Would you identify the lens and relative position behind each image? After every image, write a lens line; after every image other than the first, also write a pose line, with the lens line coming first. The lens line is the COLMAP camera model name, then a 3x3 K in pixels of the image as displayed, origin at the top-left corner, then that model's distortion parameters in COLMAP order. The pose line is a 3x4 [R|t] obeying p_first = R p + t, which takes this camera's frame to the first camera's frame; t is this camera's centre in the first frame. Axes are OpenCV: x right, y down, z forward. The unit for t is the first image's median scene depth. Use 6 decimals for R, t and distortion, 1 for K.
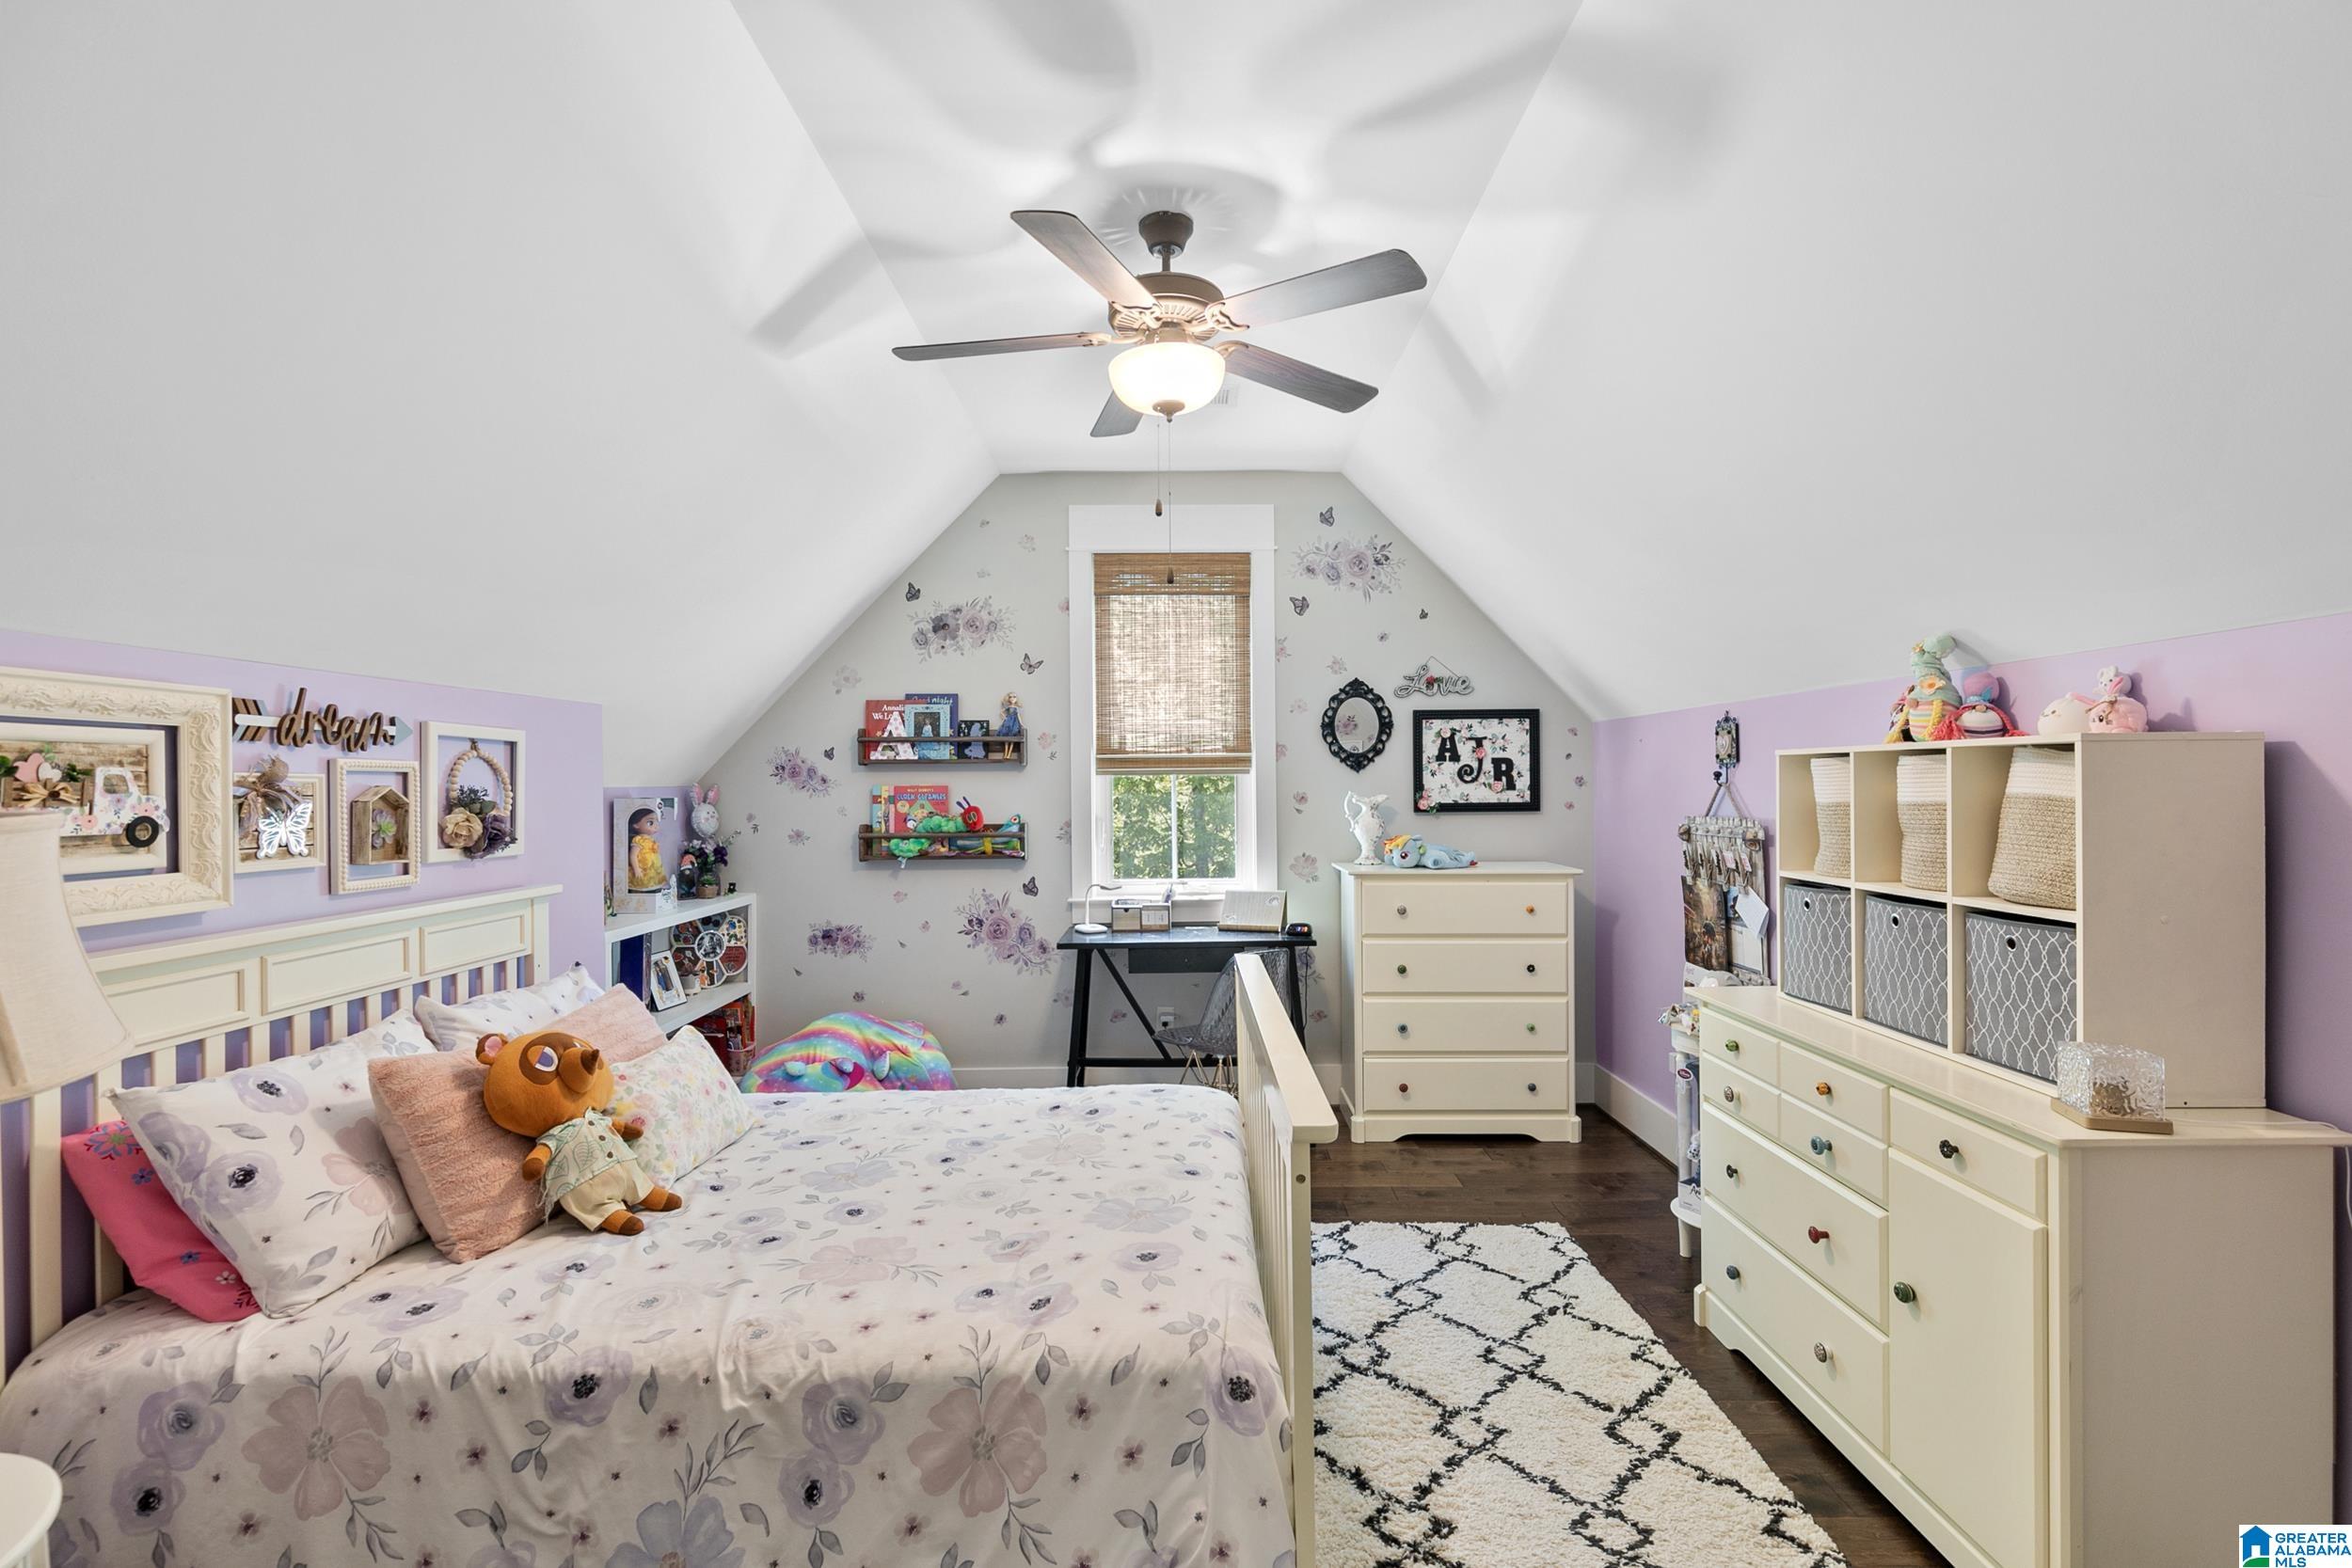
lens RADIAL K [[1052.8, 0, 1181.9], [0, 1052.8, 792.1], [0, 0, 1]] dist [0.001760, 0.000041]
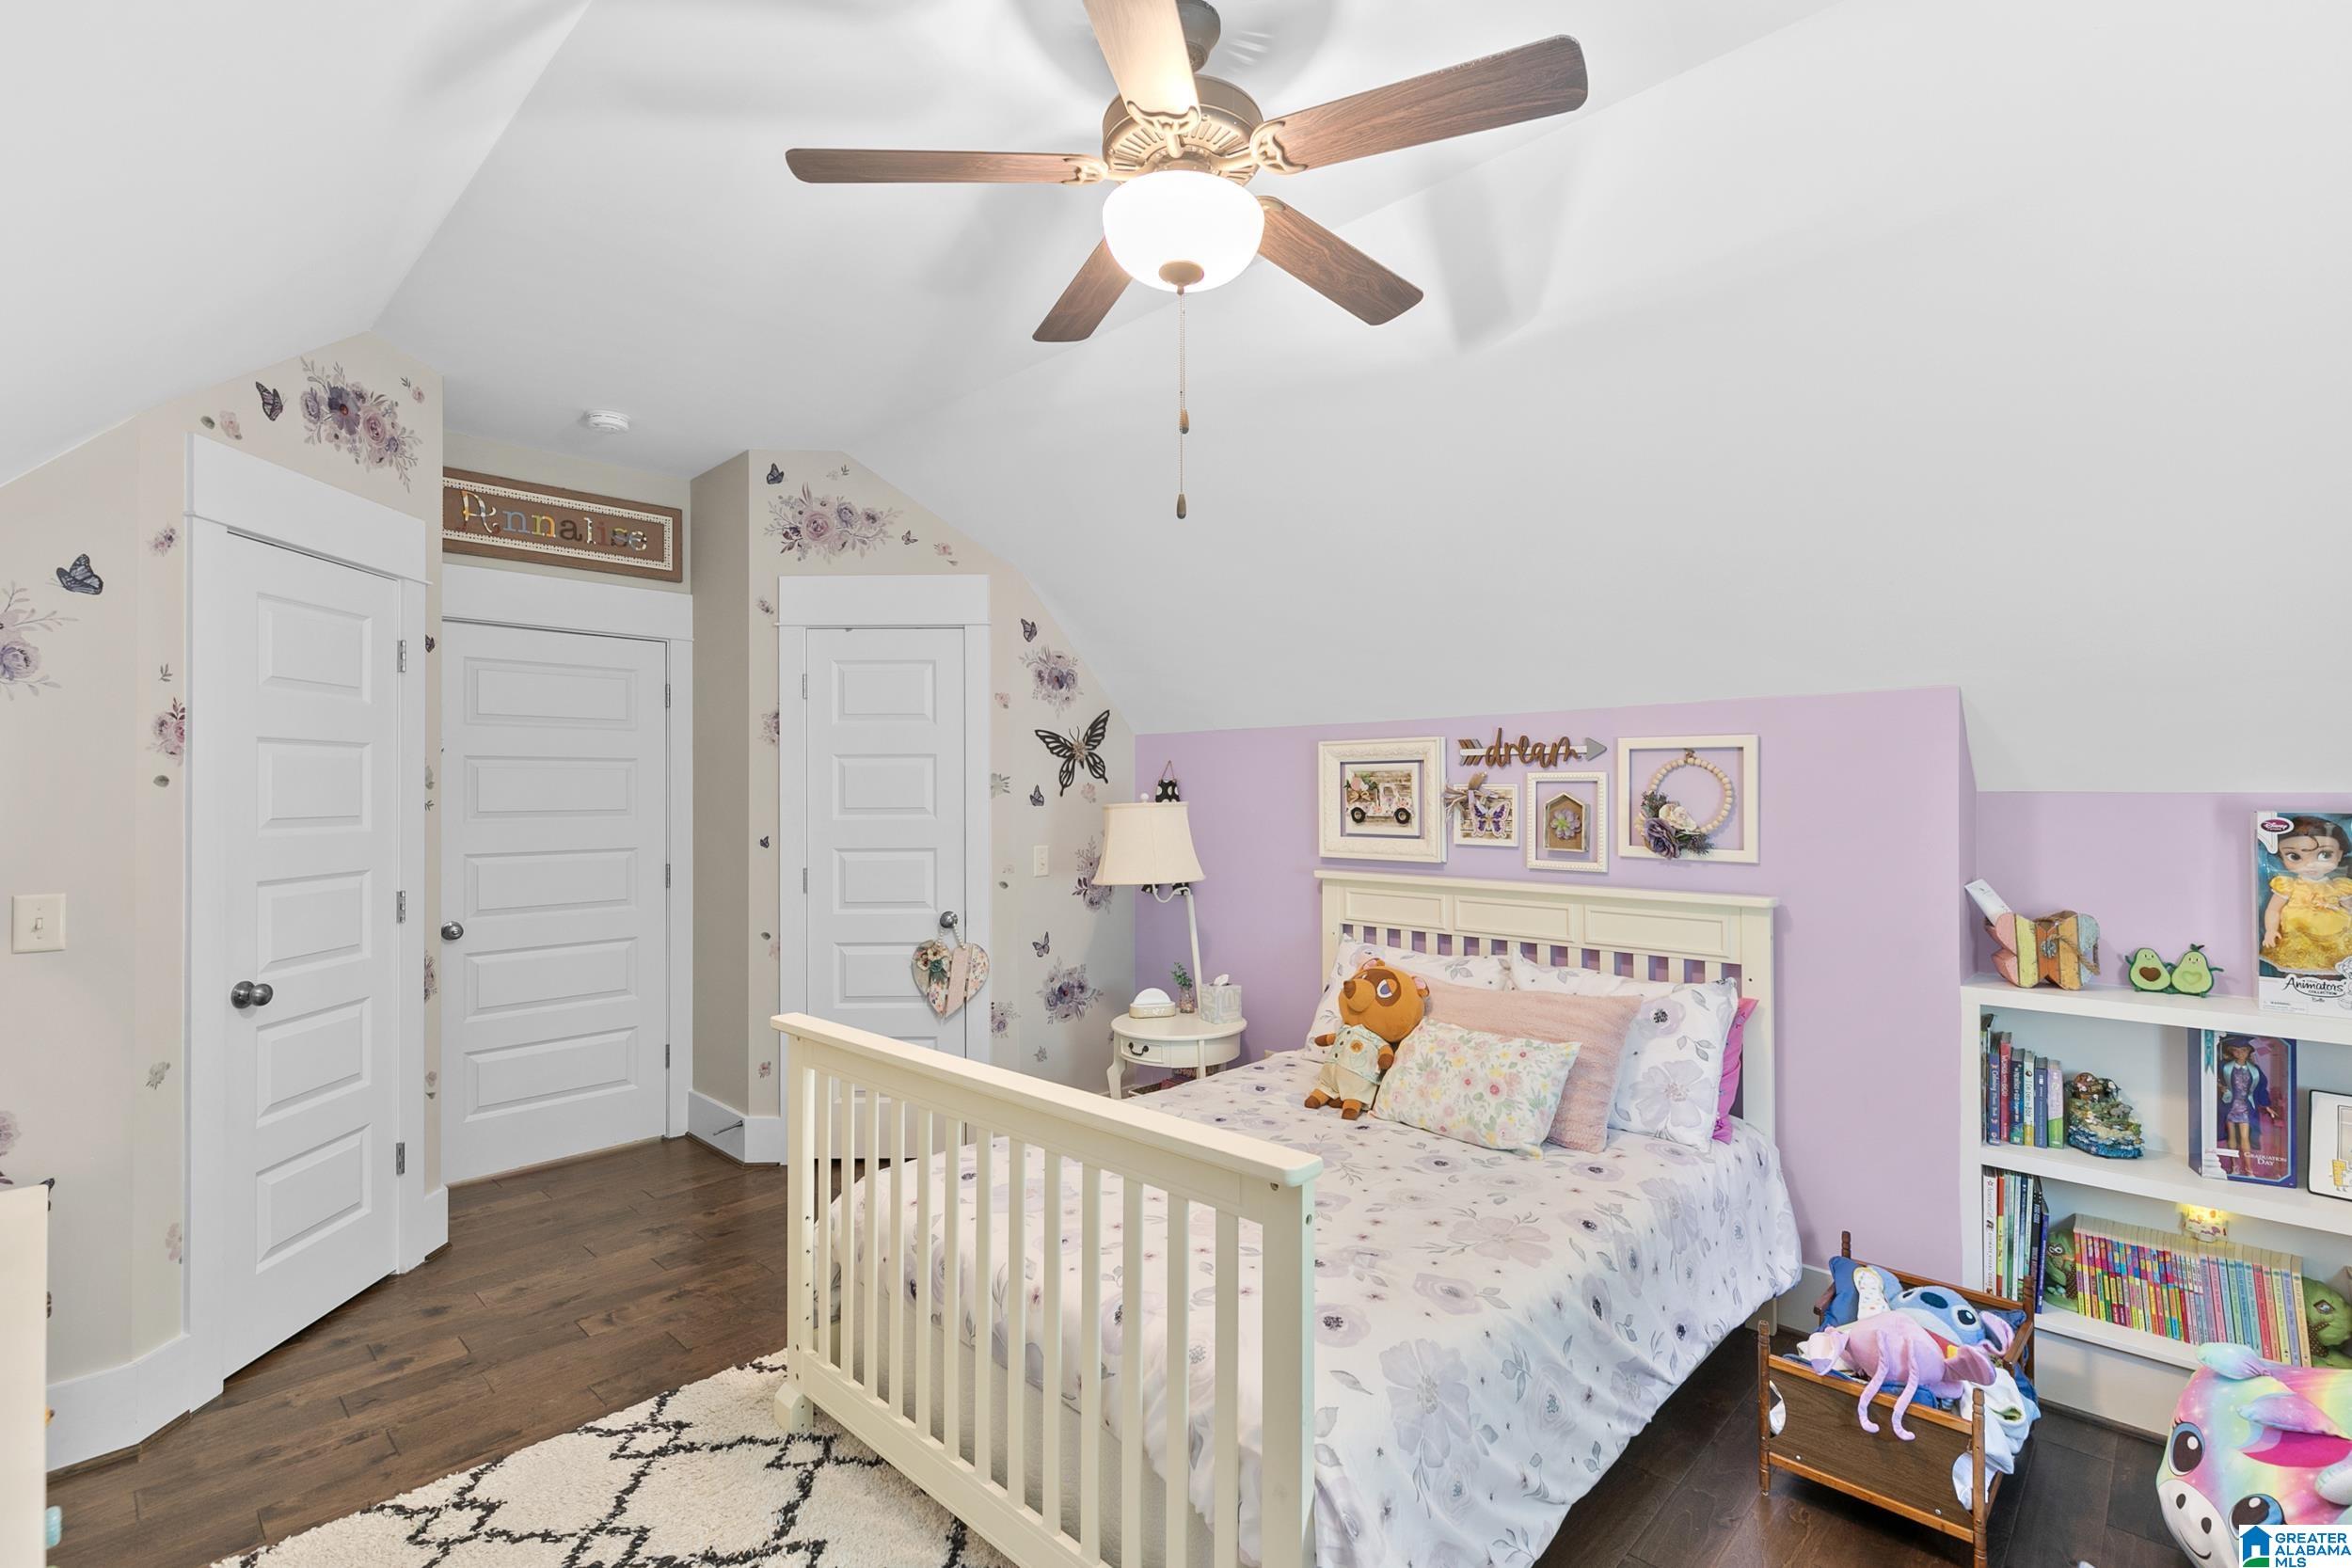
lens RADIAL K [[1052.8, 0, 1181.9], [0, 1052.8, 792.1], [0, 0, 1]] dist [0.001760, 0.000041]
pose [[-0.686274, 0.010726, -0.727264, 0.555713], [0.004654, 0.999936, 0.010355, -0.022512], [0.727328, 0.003722, -0.686280, 1.619243]]
